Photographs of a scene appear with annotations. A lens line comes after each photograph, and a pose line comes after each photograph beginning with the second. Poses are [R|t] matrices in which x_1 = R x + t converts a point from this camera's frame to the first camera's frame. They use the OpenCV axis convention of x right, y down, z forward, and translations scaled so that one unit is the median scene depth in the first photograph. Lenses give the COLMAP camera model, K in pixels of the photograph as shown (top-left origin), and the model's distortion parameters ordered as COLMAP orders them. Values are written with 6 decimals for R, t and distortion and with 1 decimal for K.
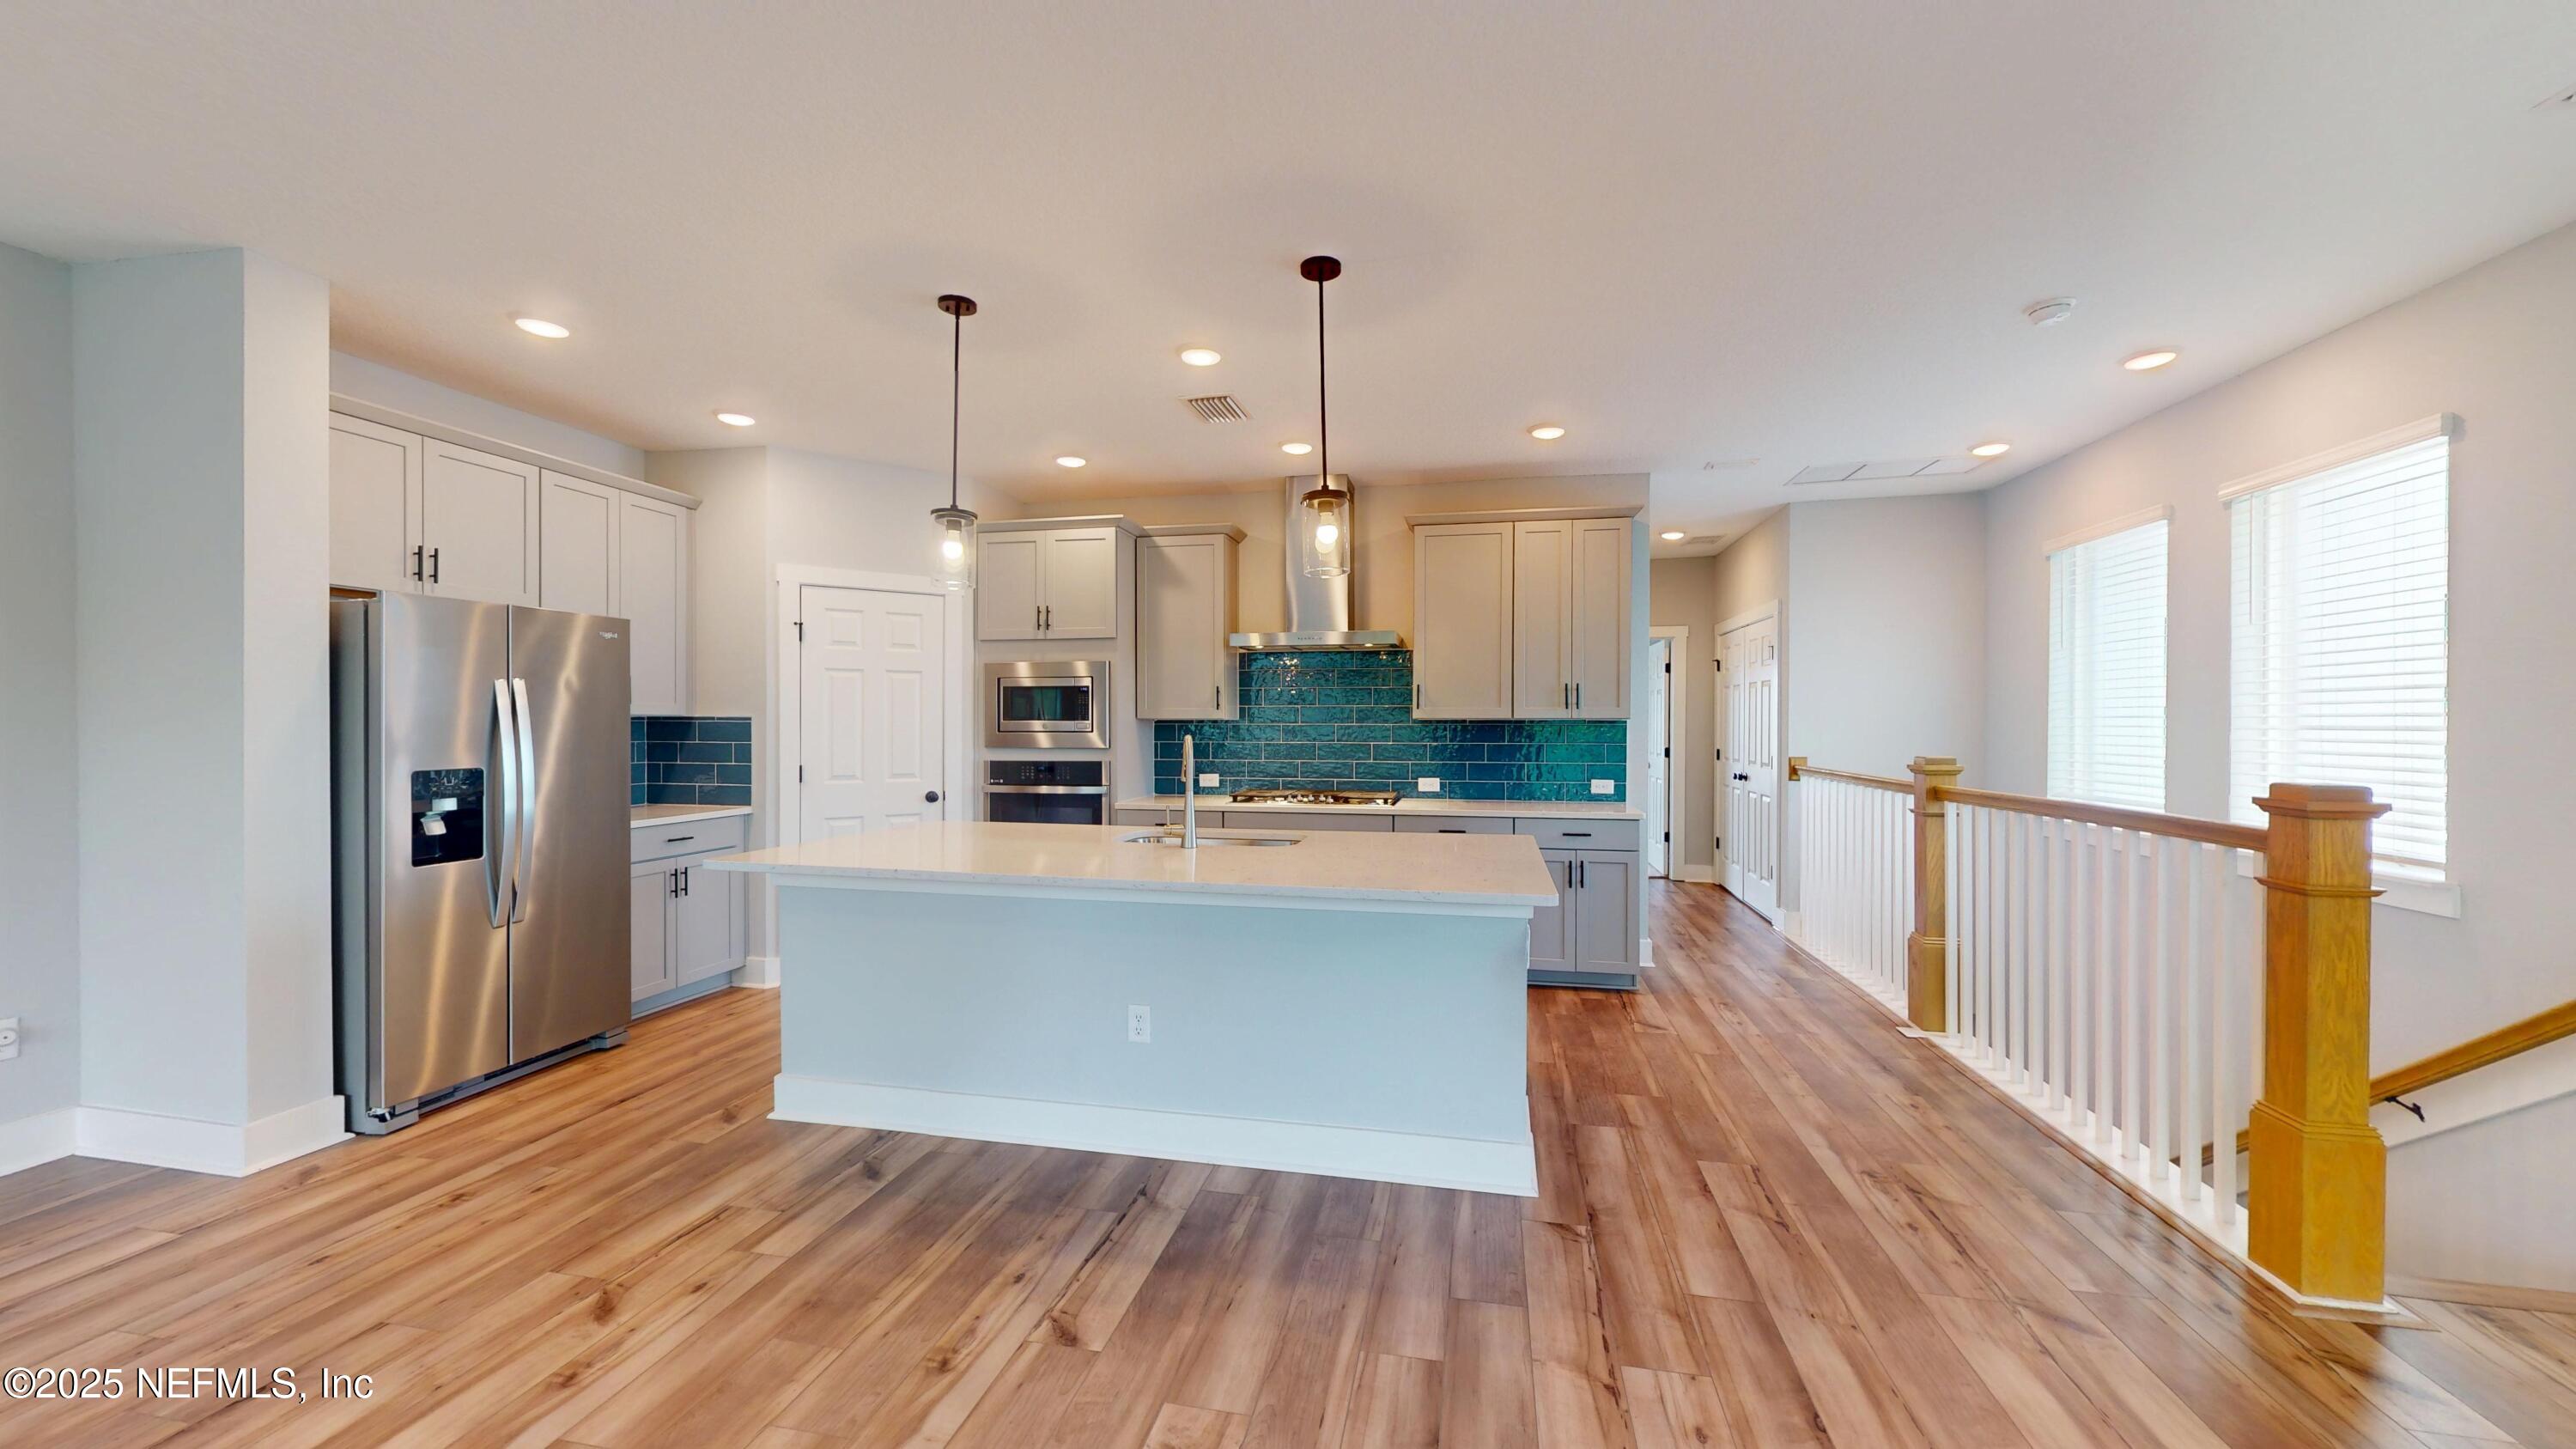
lens RADIAL K [[945.9, 0, 1285.0], [0, 945.9, 724.4], [0, 0, 1]] dist [-0.000610, 0.000196]
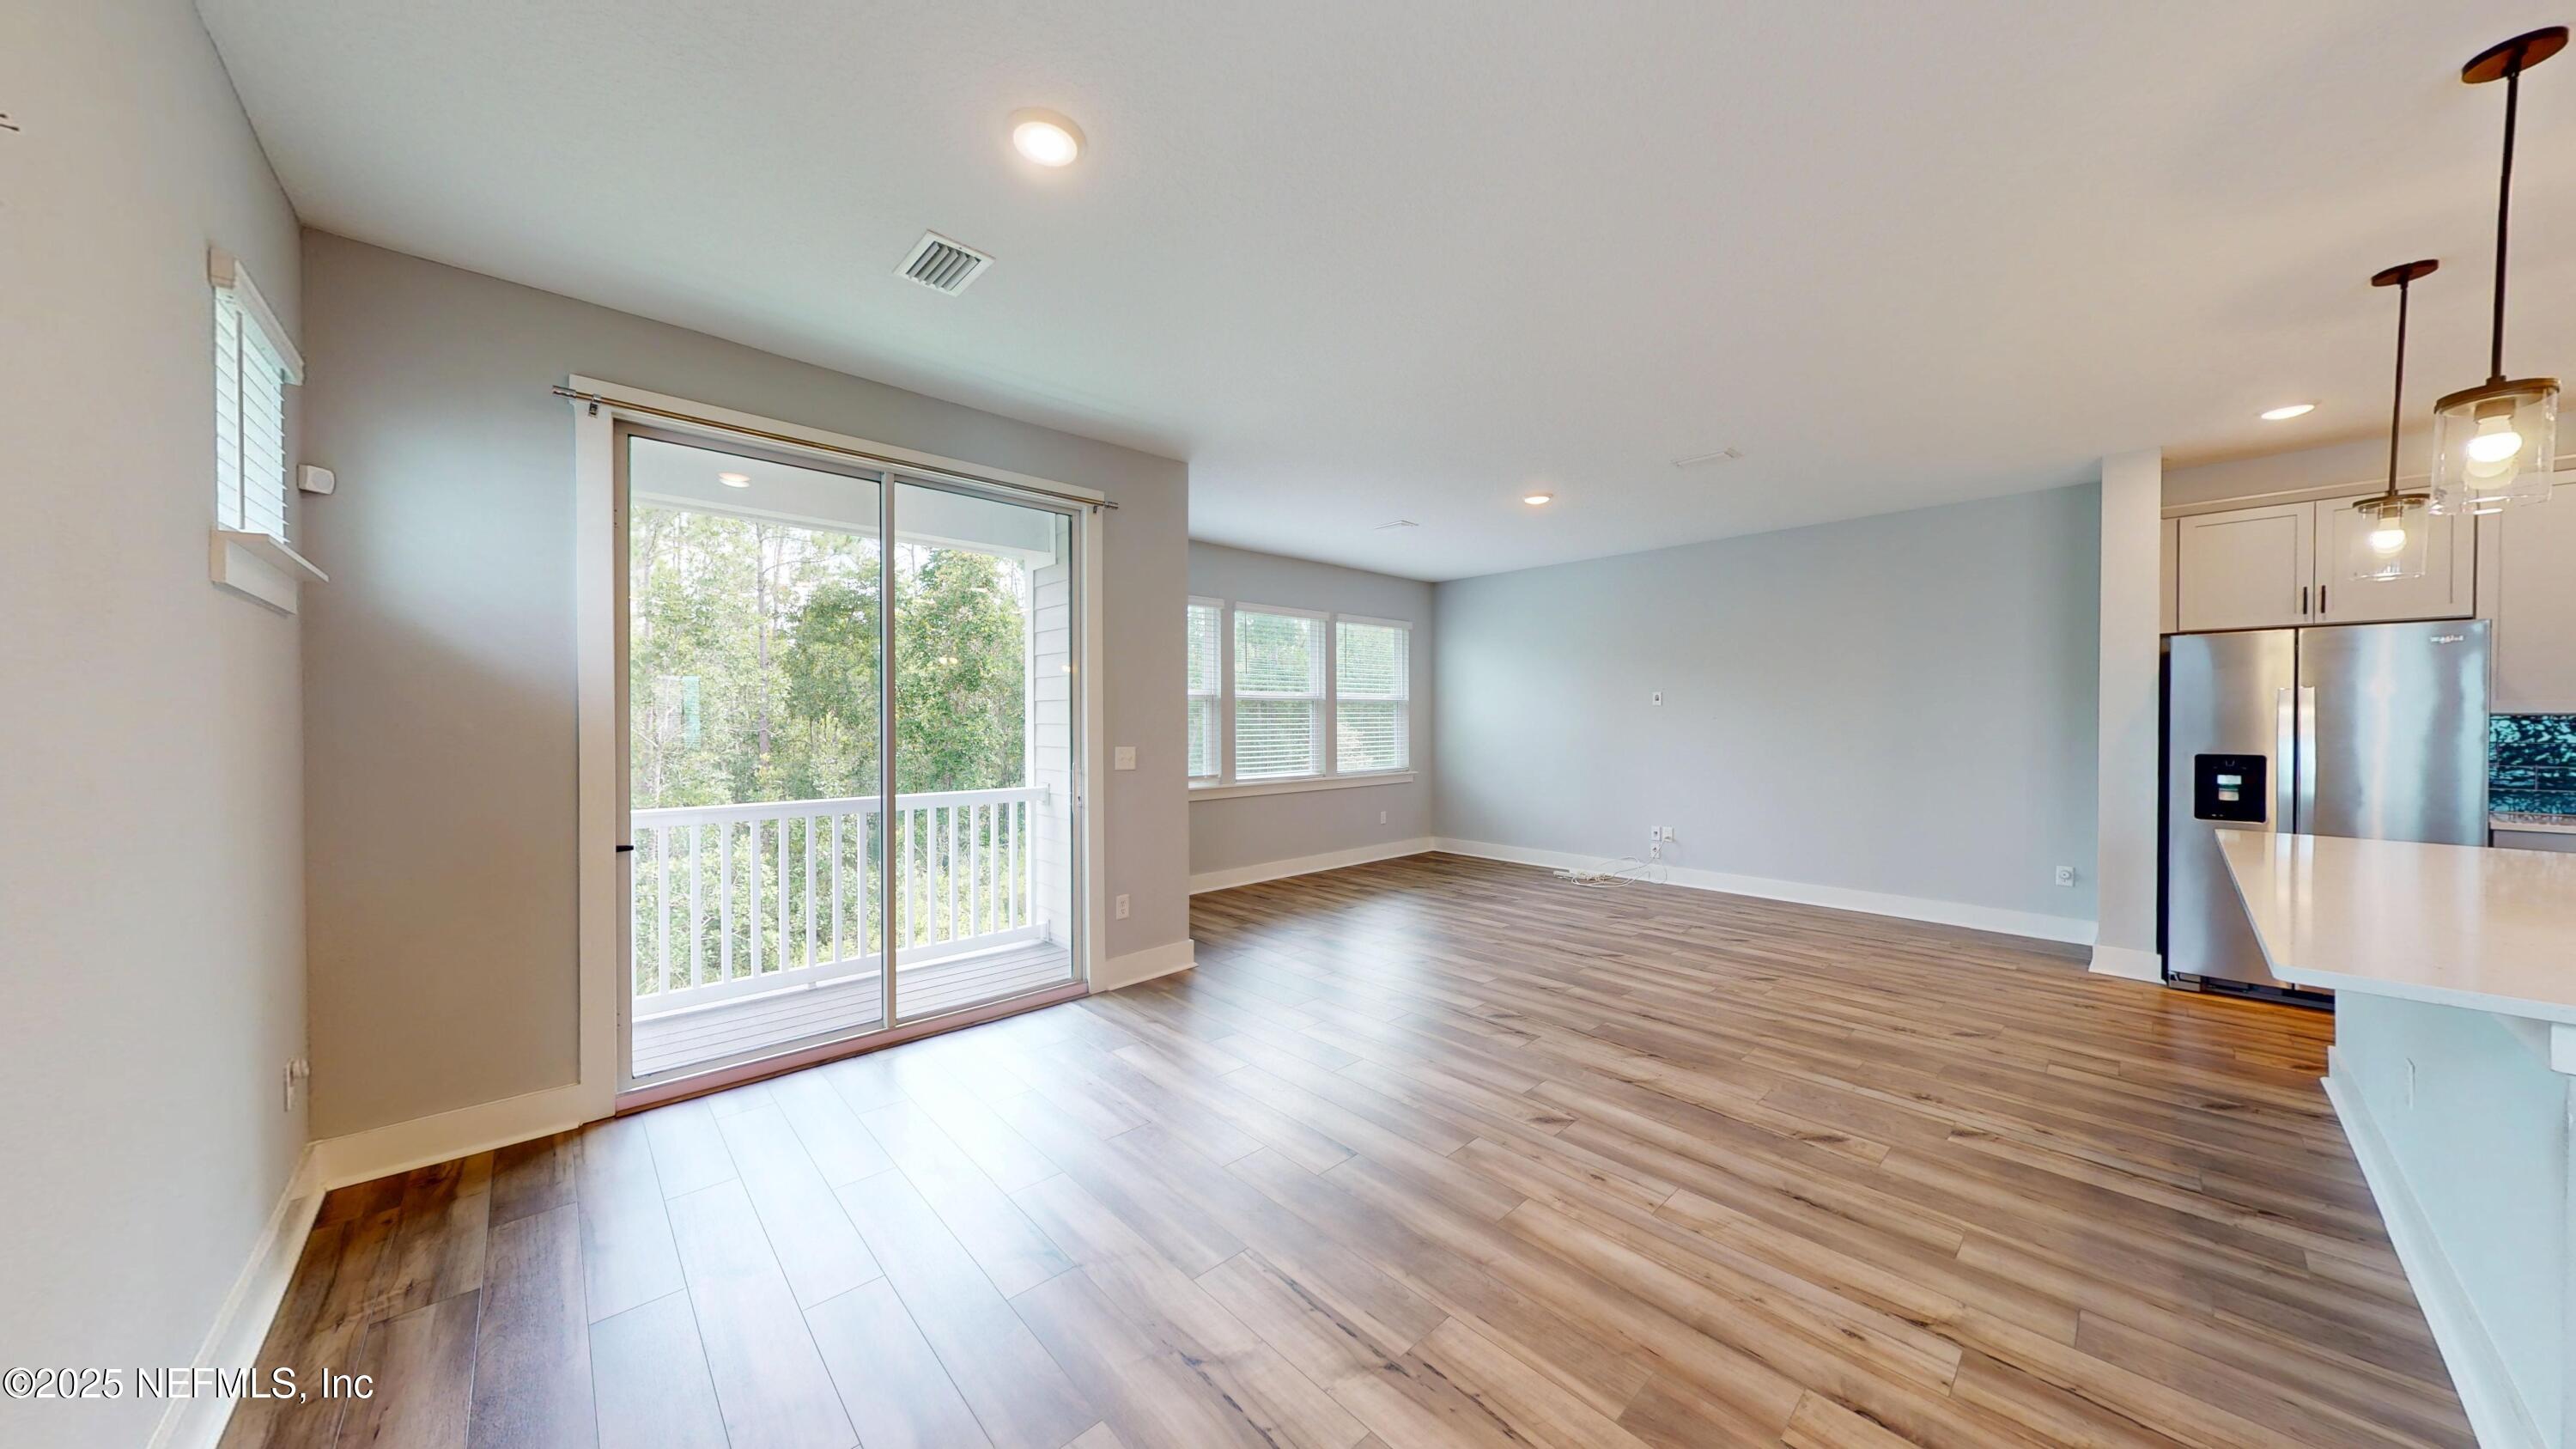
lens RADIAL K [[813.9, 0, 1288.6], [0, 813.9, 727.9], [0, 0, 1]] dist [-0.000609, 0.000101]
pose [[-0.578731, 0.008451, -0.815475, 0.674568], [-0.001139, 0.999937, 0.011171, -0.003182], [0.815518, 0.007394, -0.578685, 0.409977]]
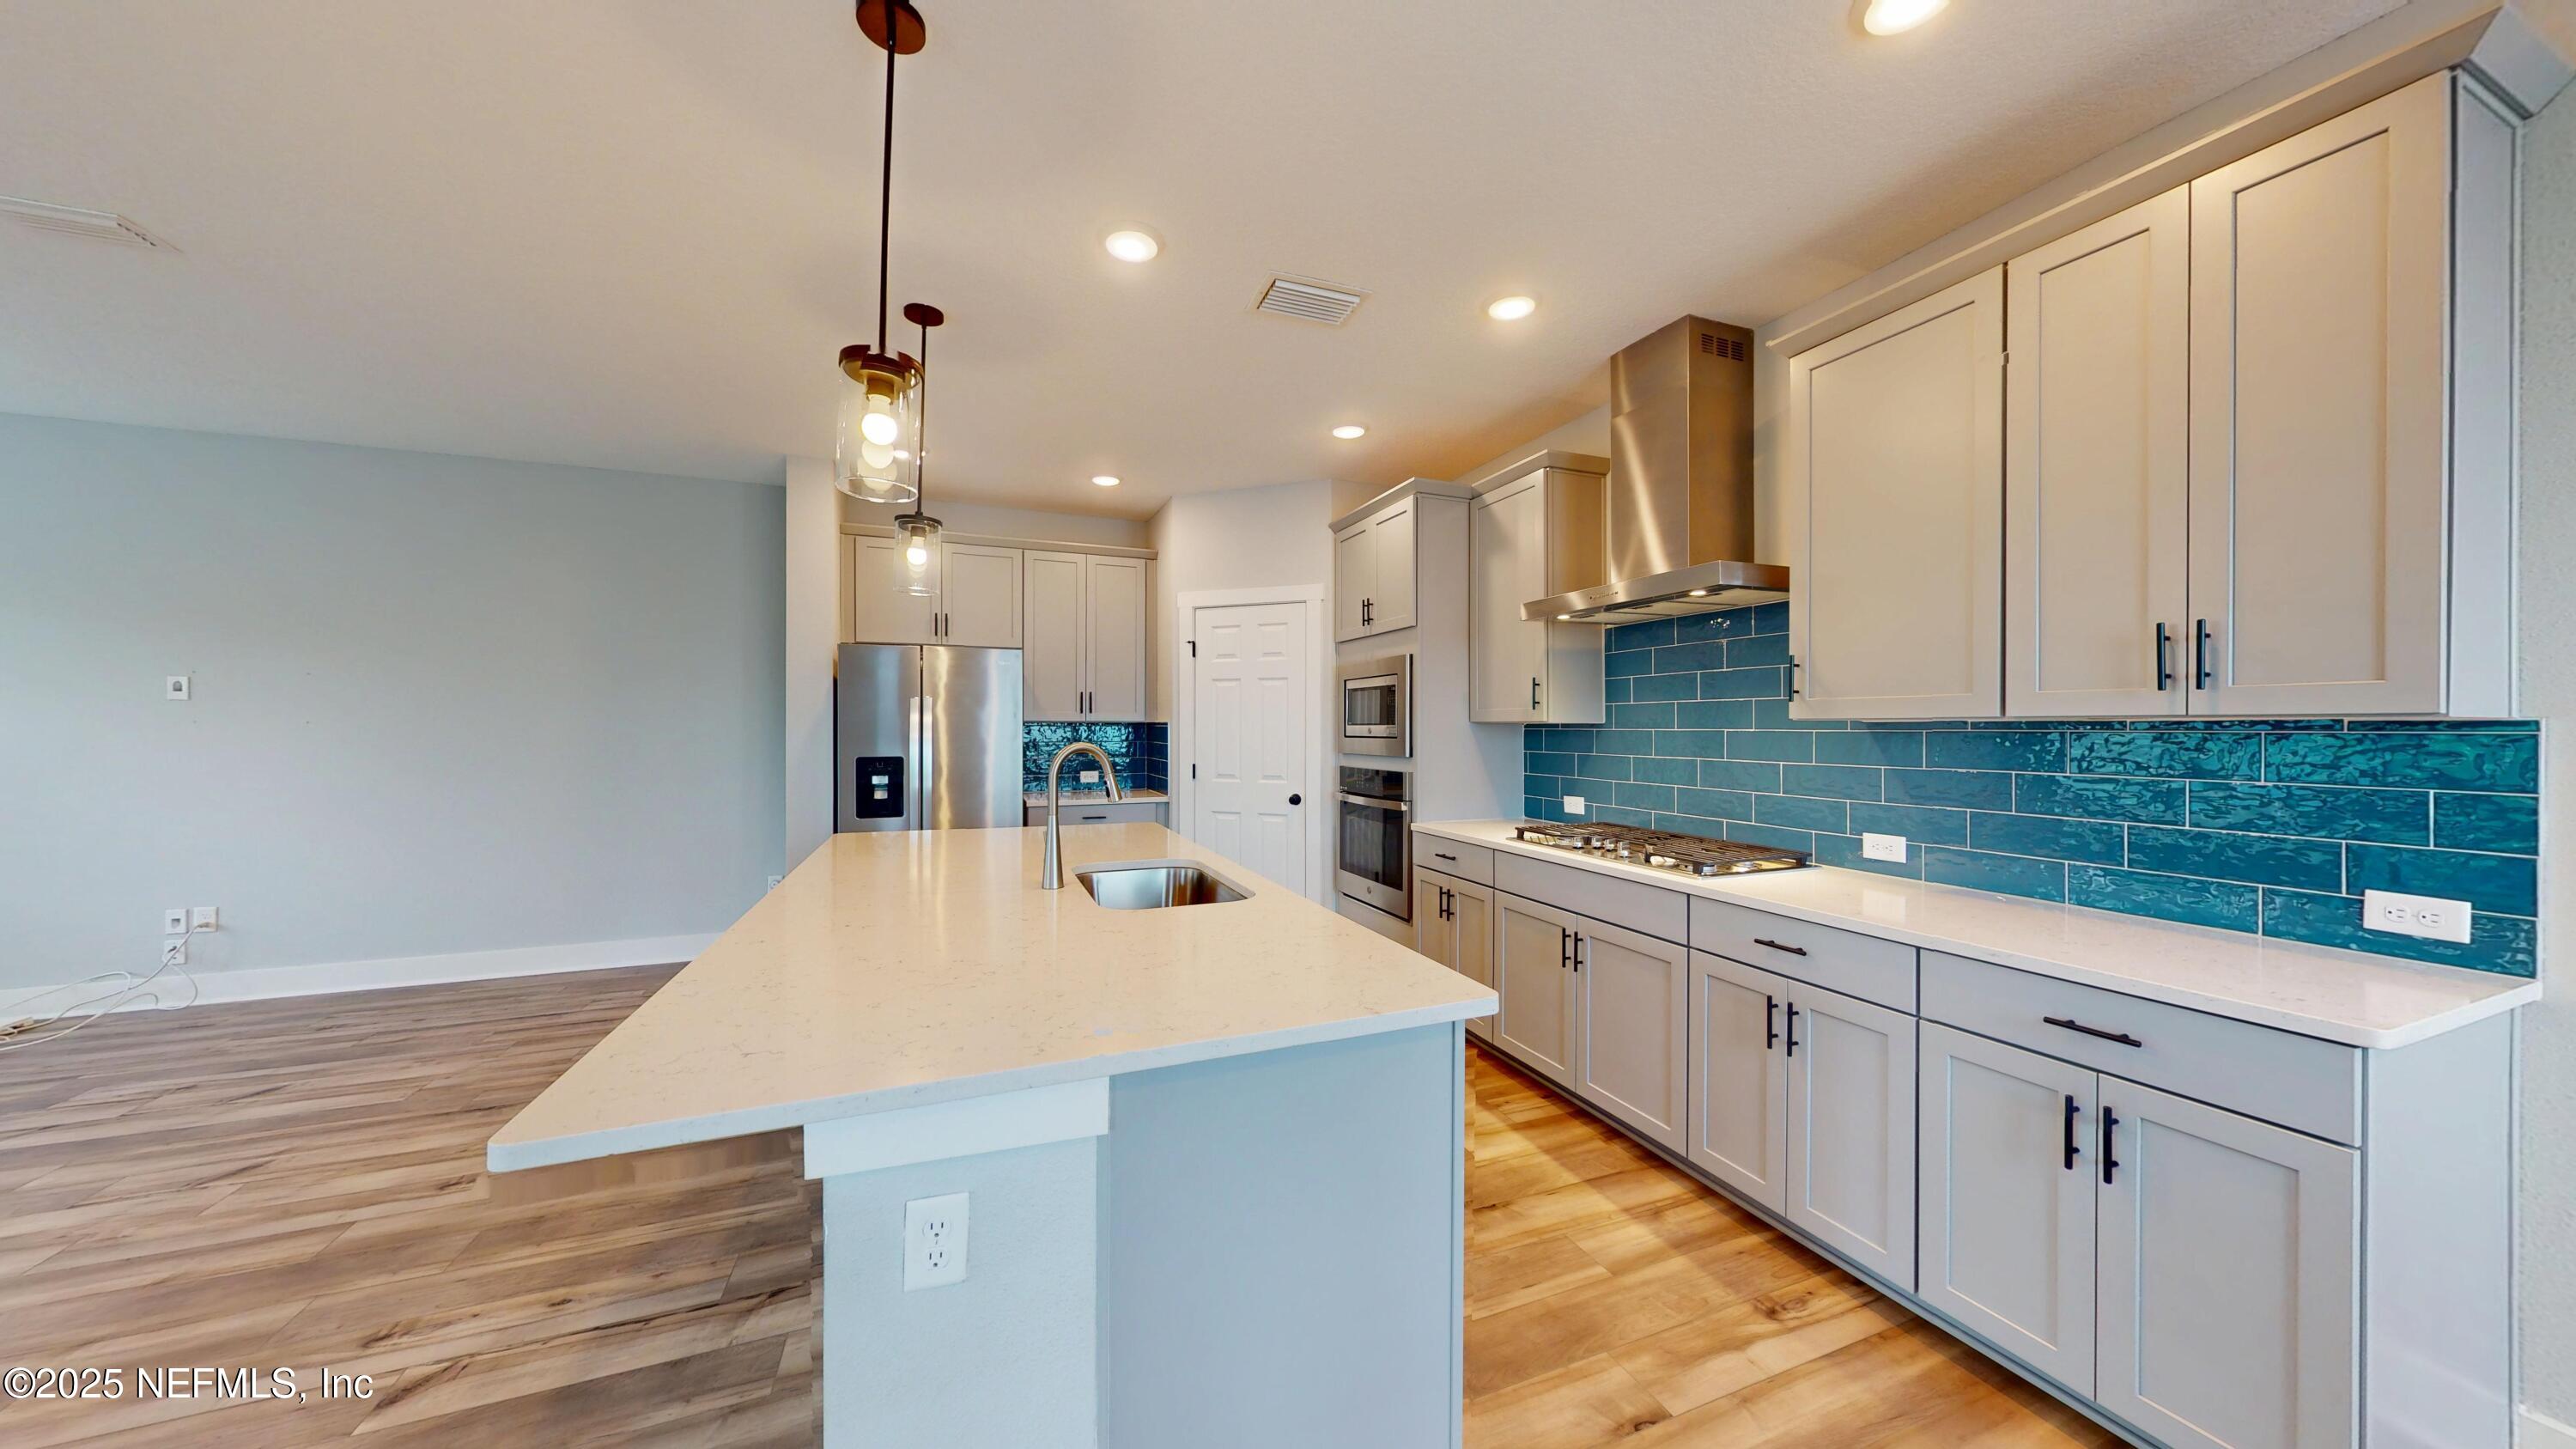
lens RADIAL K [[813.9, 0, 1287.3], [0, 813.9, 726.7], [0, 0, 1]] dist [-0.000609, 0.000101]
pose [[0.554164, -0.000072, -0.832408, 0.426996], [-0.002518, 0.999995, -0.001763, -0.000839], [0.832404, 0.003073, 0.554161, 0.602495]]
